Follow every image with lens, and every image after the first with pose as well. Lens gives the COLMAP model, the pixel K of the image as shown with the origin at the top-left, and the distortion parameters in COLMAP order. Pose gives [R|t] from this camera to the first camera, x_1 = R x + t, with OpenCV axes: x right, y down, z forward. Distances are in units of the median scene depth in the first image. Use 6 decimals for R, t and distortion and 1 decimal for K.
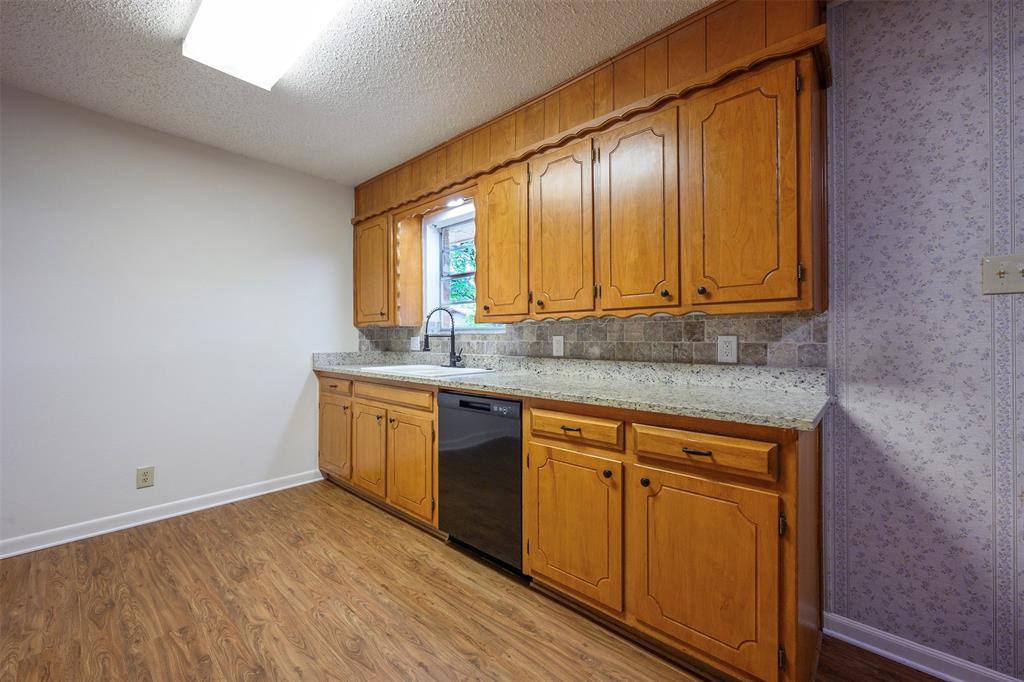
lens RADIAL K [[405.0, 0, 510.4], [0, 405.0, 339.0], [0, 0, 1]] dist [-0.001160, -0.000110]
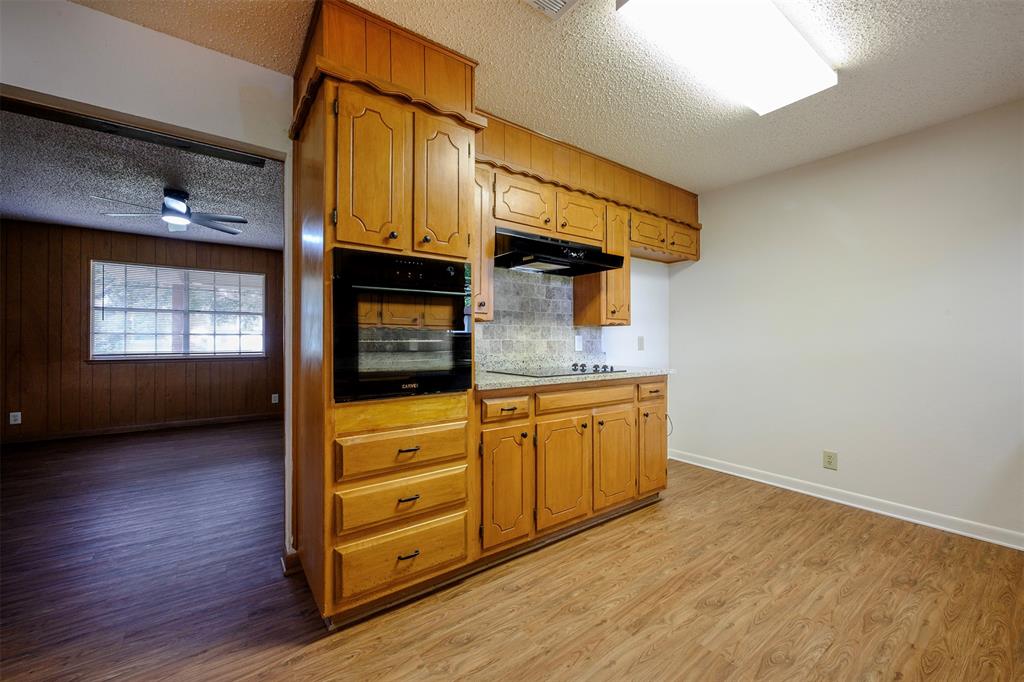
lens RADIAL K [[405.0, 0, 510.4], [0, 405.0, 339.0], [0, 0, 1]] dist [-0.001160, -0.000110]
pose [[-0.204210, -0.006785, -0.978904, 0.491944], [0.001422, 0.999973, -0.007228, 0.004498], [0.978926, -0.002868, -0.204194, 0.410754]]
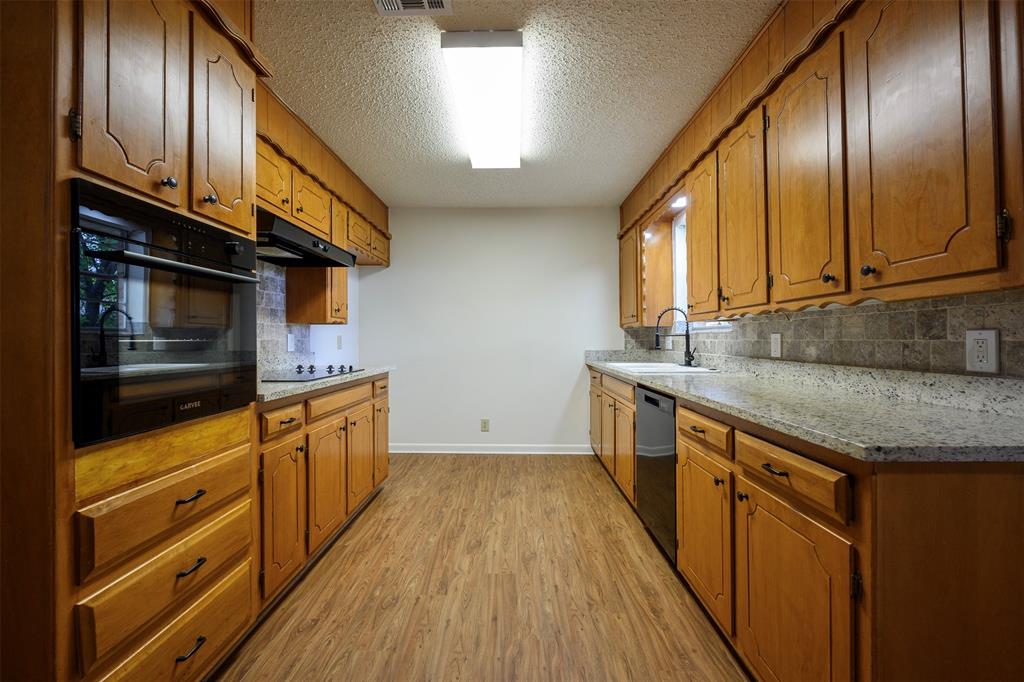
lens RADIAL K [[405.0, 0, 510.4], [0, 405.0, 339.0], [0, 0, 1]] dist [-0.001160, -0.000110]
pose [[0.657408, -0.004471, -0.753522, 0.454533], [0.004321, 0.999988, -0.002164, 0.003501], [0.753523, -0.001833, 0.657419, 0.018708]]
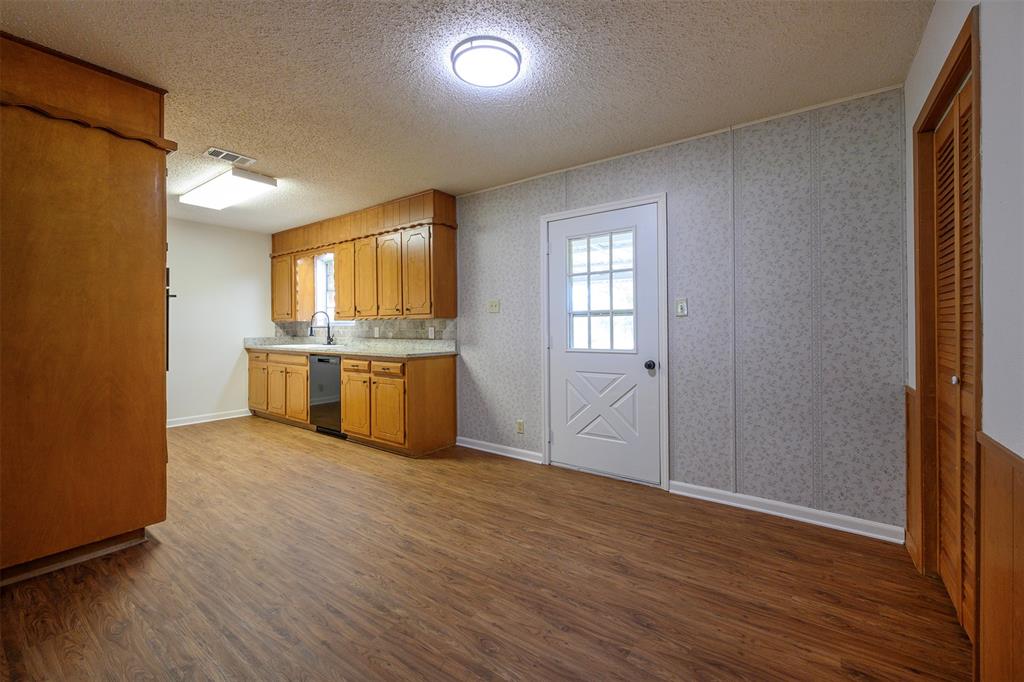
lens RADIAL K [[419.5, 0, 510.2], [0, 419.5, 327.2], [0, 0, 1]] dist [-0.002024, -0.000132]
pose [[0.994862, -0.004143, 0.101156, 0.637863], [0.004308, 0.999990, -0.001411, -0.001845], [-0.101150, 0.001839, 0.994870, -1.234997]]
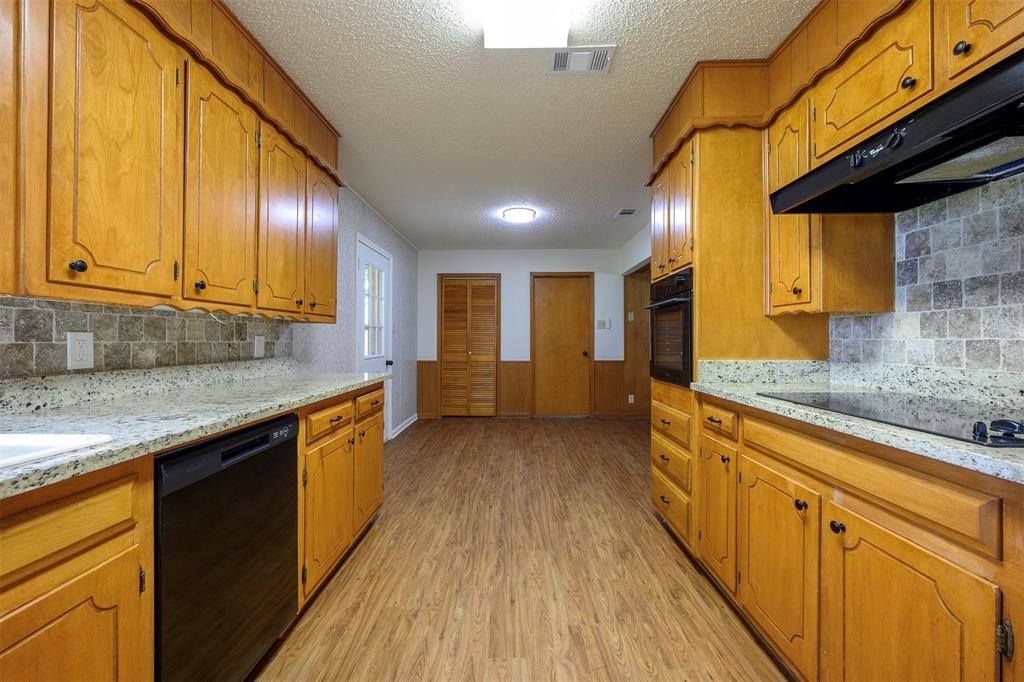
lens RADIAL K [[405.0, 0, 510.4], [0, 405.0, 339.0], [0, 0, 1]] dist [-0.001160, -0.000110]
pose [[-0.657559, -0.001752, 0.753401, -0.784746], [-0.003040, 0.999995, -0.000328, -0.000342], [-0.753397, -0.002506, -0.657561, 1.065309]]
